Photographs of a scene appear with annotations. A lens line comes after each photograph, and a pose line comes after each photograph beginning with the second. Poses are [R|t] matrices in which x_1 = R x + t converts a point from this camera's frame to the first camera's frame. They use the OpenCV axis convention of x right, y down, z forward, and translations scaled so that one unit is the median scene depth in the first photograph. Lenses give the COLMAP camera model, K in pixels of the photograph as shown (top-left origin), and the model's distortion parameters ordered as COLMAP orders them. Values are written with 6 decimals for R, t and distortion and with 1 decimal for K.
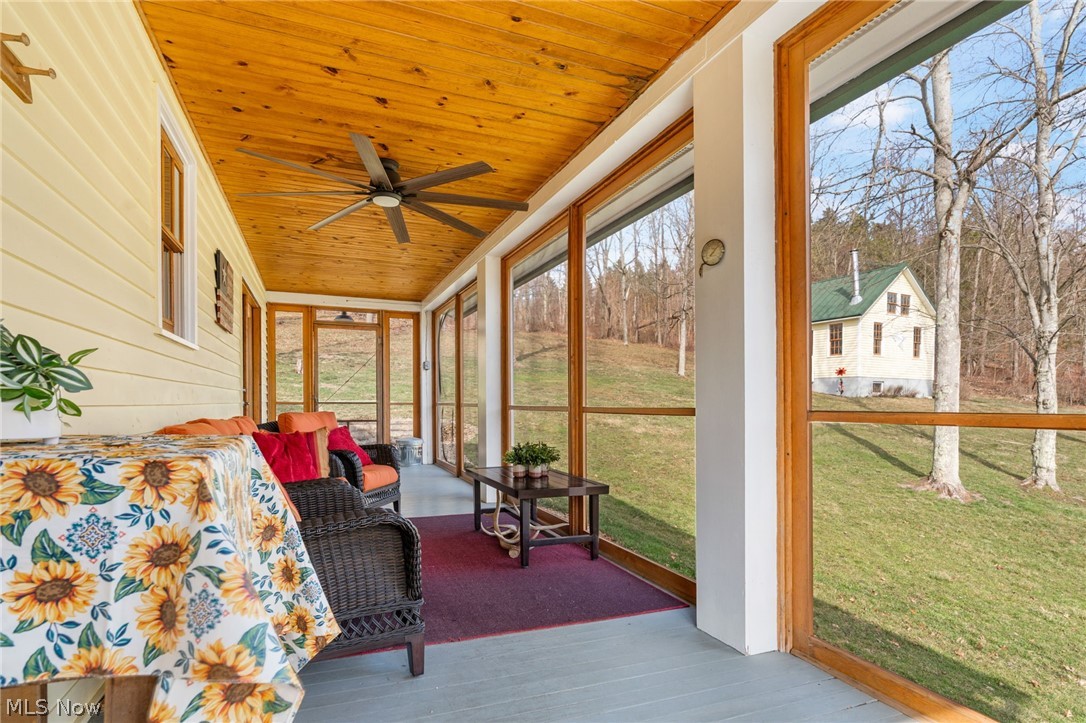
lens RADIAL K [[551.8, 0, 530.9], [0, 551.8, 412.7], [0, 0, 1]] dist [-0.009949, 0.000891]
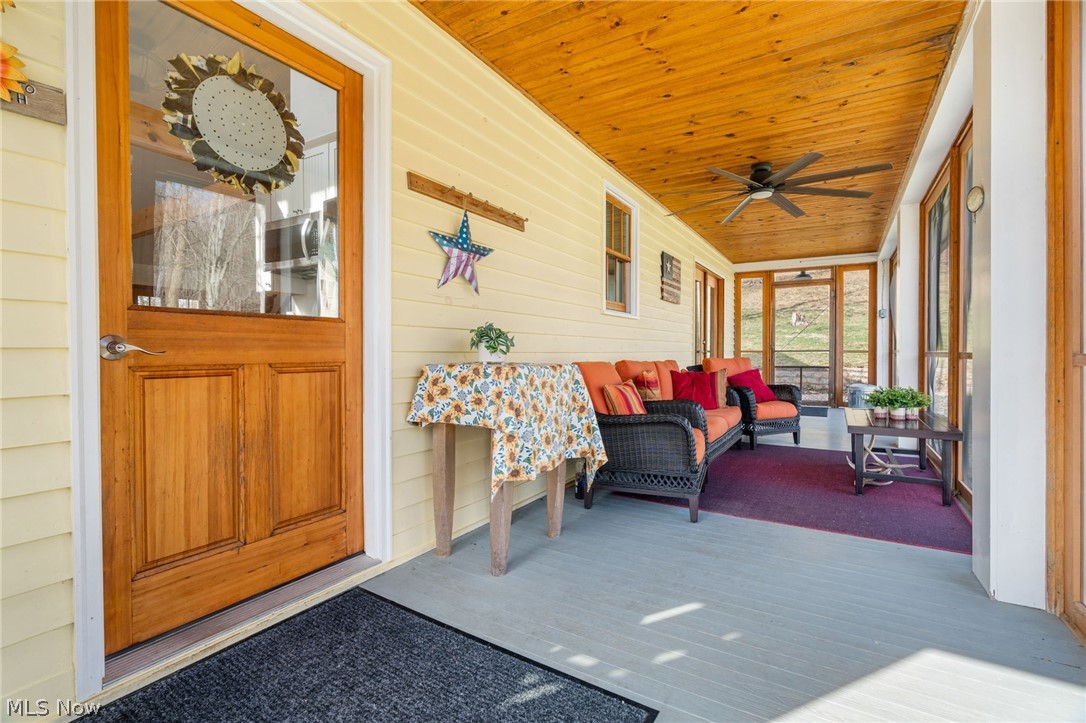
lens RADIAL K [[496.9, 0, 542.9], [0, 496.9, 356.2], [0, 0, 1]] dist [0.000280, 0.000166]
pose [[0.609165, 0.001791, -0.793041, 0.477698], [-0.009016, 0.999948, -0.004667, 0.008438], [0.792992, 0.009994, 0.609150, -0.160515]]
